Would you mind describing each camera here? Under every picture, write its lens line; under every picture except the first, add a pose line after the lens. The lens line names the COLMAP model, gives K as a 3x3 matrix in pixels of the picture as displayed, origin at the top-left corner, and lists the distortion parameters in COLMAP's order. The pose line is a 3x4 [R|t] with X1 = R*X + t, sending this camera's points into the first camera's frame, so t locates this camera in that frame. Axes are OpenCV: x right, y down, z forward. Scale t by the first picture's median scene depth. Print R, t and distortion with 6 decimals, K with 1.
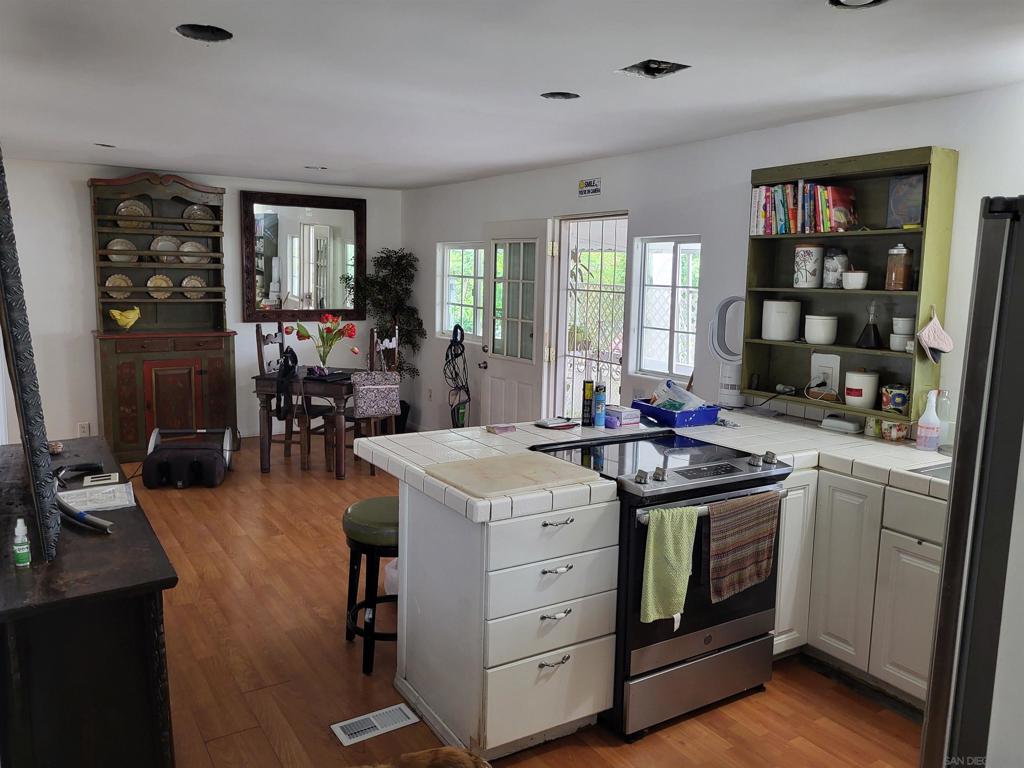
lens RADIAL K [[775.1, 0, 512.0], [0, 775.1, 384.0], [0, 0, 1]] dist [0.002621, -0.000104]
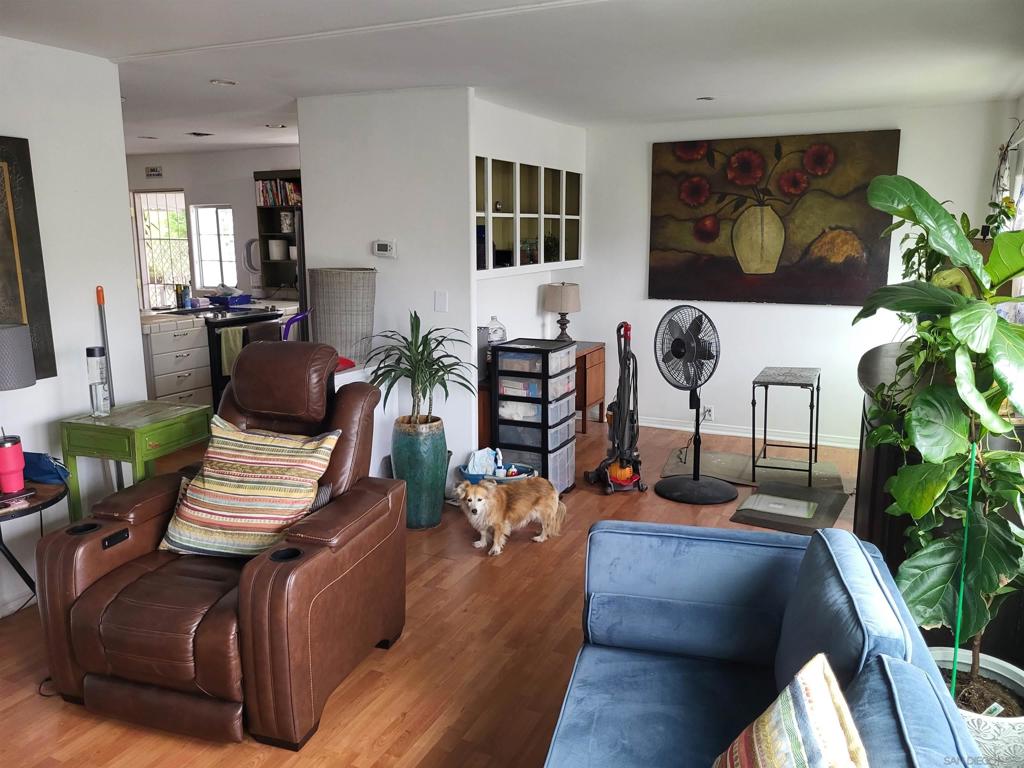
lens RADIAL K [[775.1, 0, 512.0], [0, 775.1, 384.0], [0, 0, 1]] dist [0.002621, -0.000104]
pose [[0.844718, -0.123664, 0.520729, -0.214414], [0.094556, 0.992118, 0.082223, 0.147969], [-0.526793, -0.020217, 0.849753, -0.974961]]
